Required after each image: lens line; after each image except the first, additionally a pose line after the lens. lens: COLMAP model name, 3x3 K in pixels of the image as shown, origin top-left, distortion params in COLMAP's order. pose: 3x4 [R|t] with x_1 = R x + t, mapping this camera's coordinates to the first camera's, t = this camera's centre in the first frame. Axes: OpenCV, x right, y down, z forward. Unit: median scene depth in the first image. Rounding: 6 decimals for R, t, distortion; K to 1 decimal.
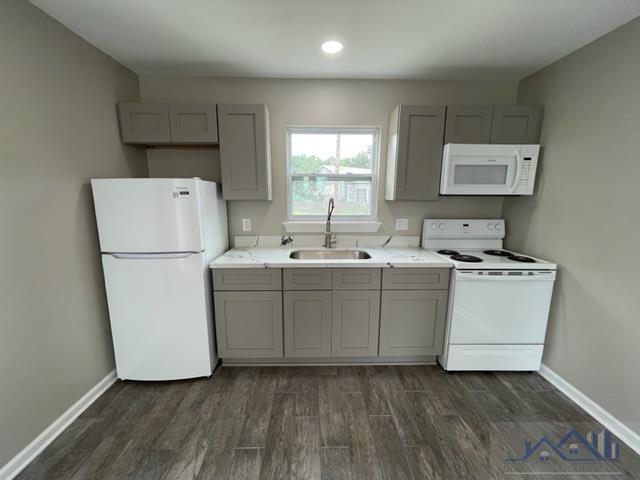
lens RADIAL K [[261.3, 0, 317.7], [0, 261.3, 238.2], [0, 0, 1]] dist [-0.002695, -0.000145]
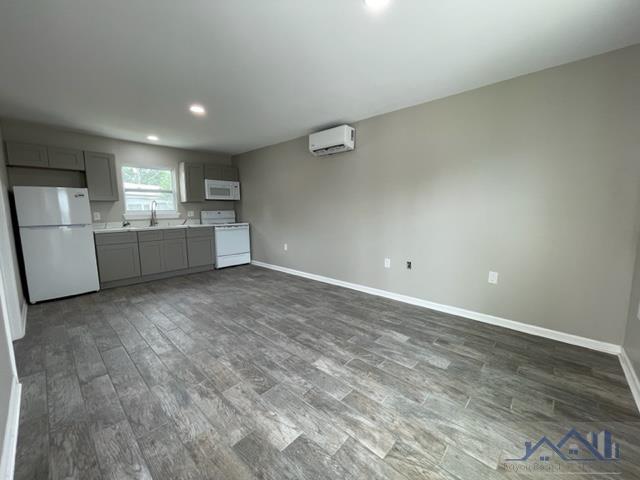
lens RADIAL K [[257.6, 0, 317.7], [0, 257.6, 239.2], [0, 0, 1]] dist [-0.001877, -0.000001]
pose [[0.694089, -0.095901, 0.713473, -0.586115], [0.136416, 0.990651, 0.000447, 0.359022], [-0.706846, 0.097019, 0.700683, -1.453429]]
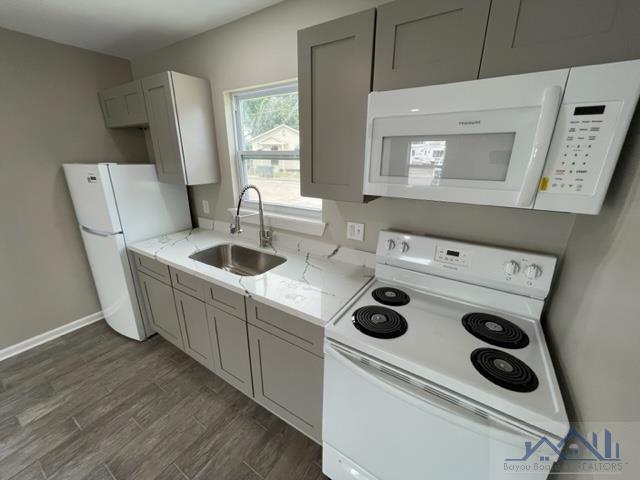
lens RADIAL K [[257.6, 0, 317.7], [0, 257.6, 239.2], [0, 0, 1]] dist [-0.001877, -0.000001]
pose [[0.830156, 0.171400, -0.530531, 0.719034], [-0.092718, 0.980763, 0.171775, -0.164566], [0.549768, -0.093410, 0.830078, 0.513701]]
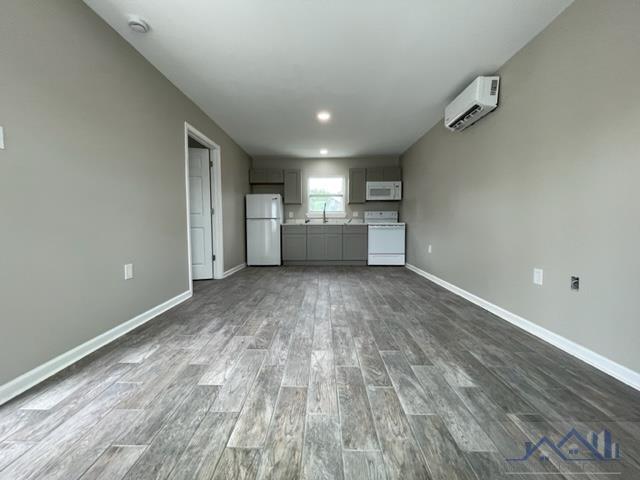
lens RADIAL K [[257.6, 0, 317.7], [0, 257.6, 239.2], [0, 0, 1]] dist [-0.001877, -0.000001]
pose [[0.999220, -0.006057, -0.039020, 0.083380], [0.001628, 0.993643, -0.112565, 0.539404], [0.039454, 0.112414, 0.992878, -1.622540]]
